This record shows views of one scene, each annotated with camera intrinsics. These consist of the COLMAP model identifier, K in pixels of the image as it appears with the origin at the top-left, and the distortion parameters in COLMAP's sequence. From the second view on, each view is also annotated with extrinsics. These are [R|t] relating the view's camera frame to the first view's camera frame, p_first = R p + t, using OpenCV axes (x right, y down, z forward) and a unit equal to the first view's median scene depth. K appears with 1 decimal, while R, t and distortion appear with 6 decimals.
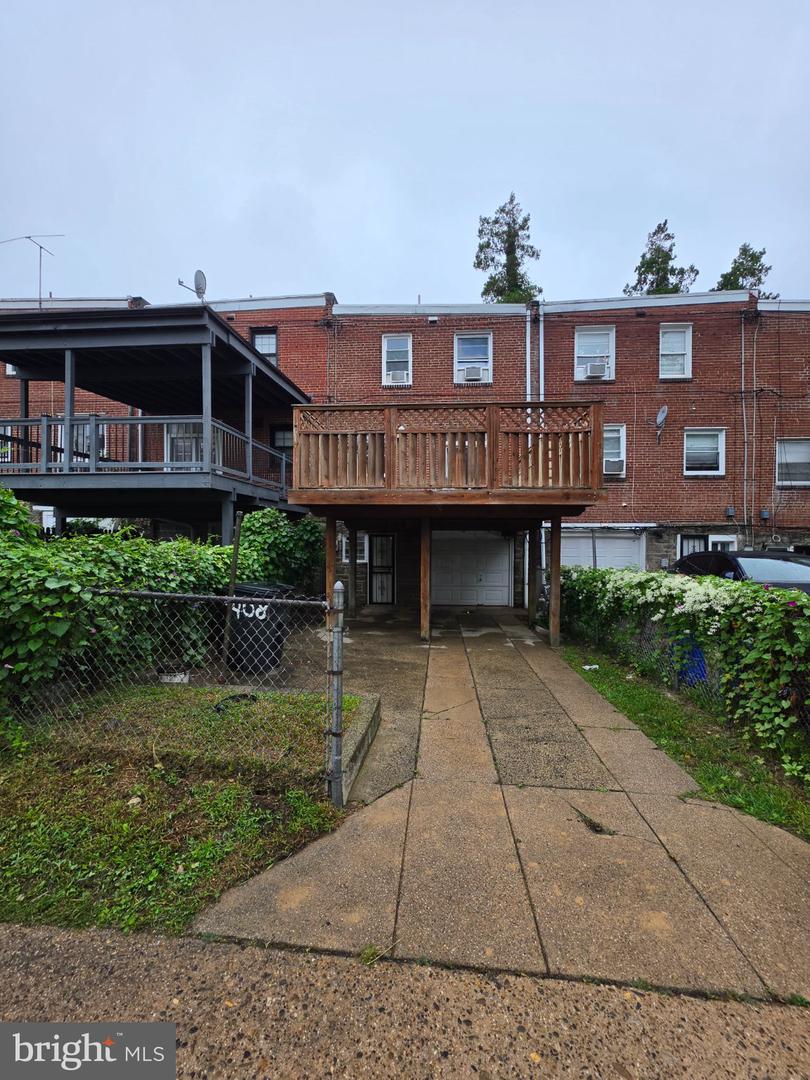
lens RADIAL K [[438.3, 0, 407.4], [0, 438.3, 536.5], [0, 0, 1]] dist [-0.008313, -0.000020]
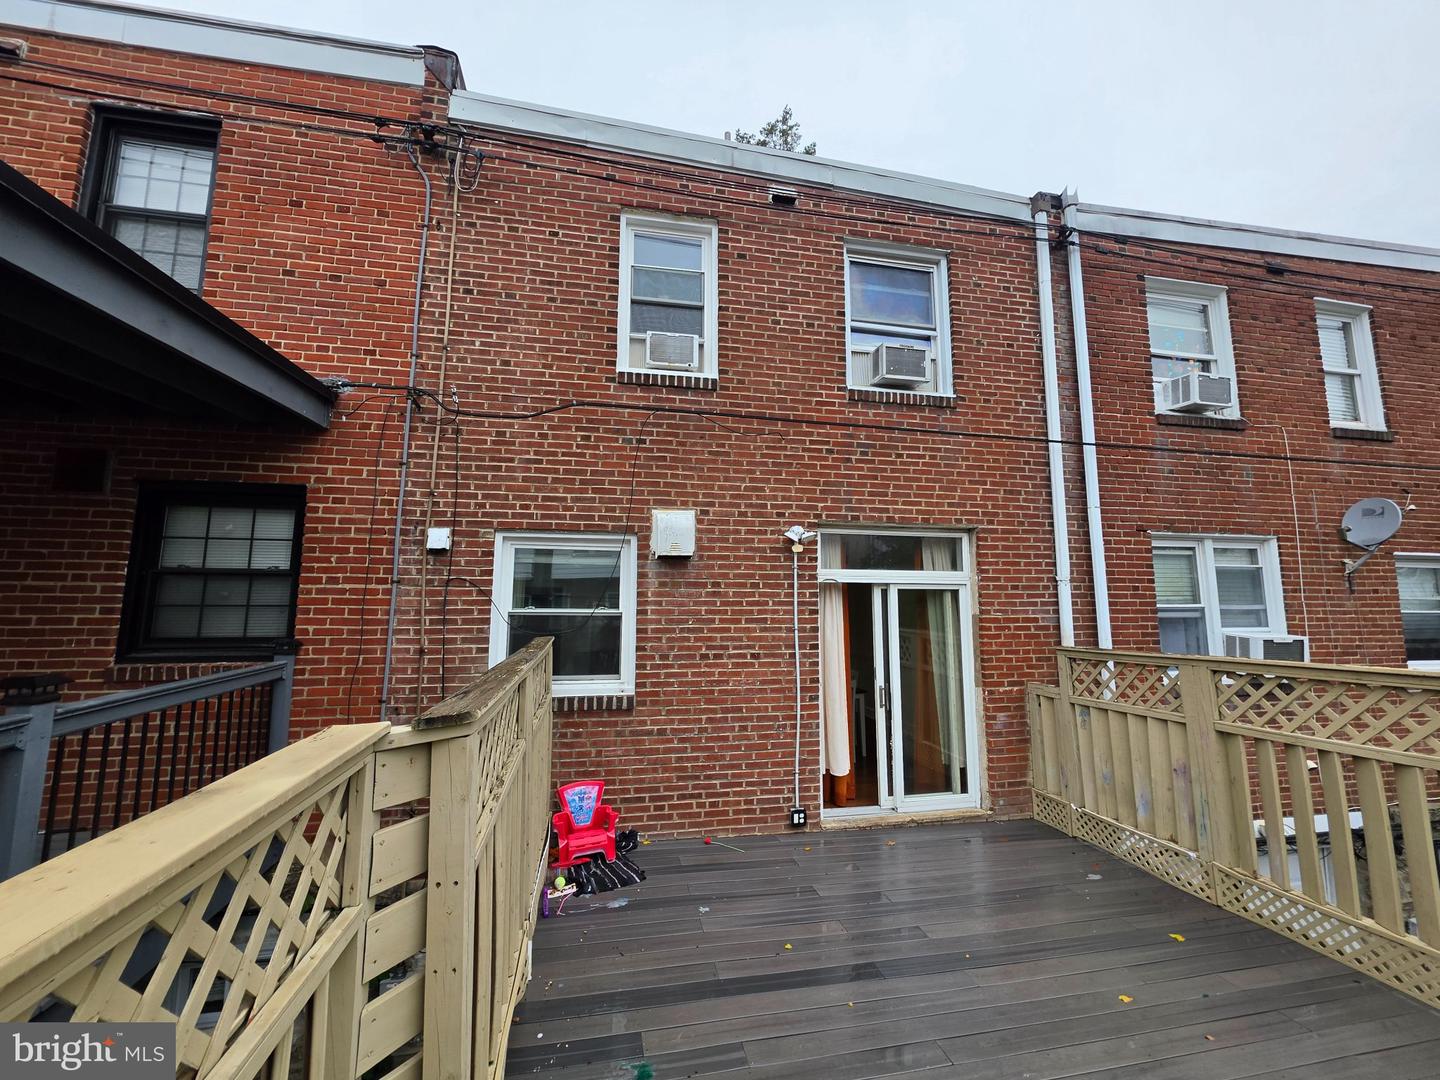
lens RADIAL K [[584.5, 0, 713.4], [0, 584.5, 532.6], [0, 0, 1]] dist [-0.008313, -0.000020]
pose [[0.963868, 0.033237, 0.264299, -0.095990], [0.001382, 0.991548, -0.129735, -0.190419], [-0.266377, 0.125412, 0.955675, 0.629827]]
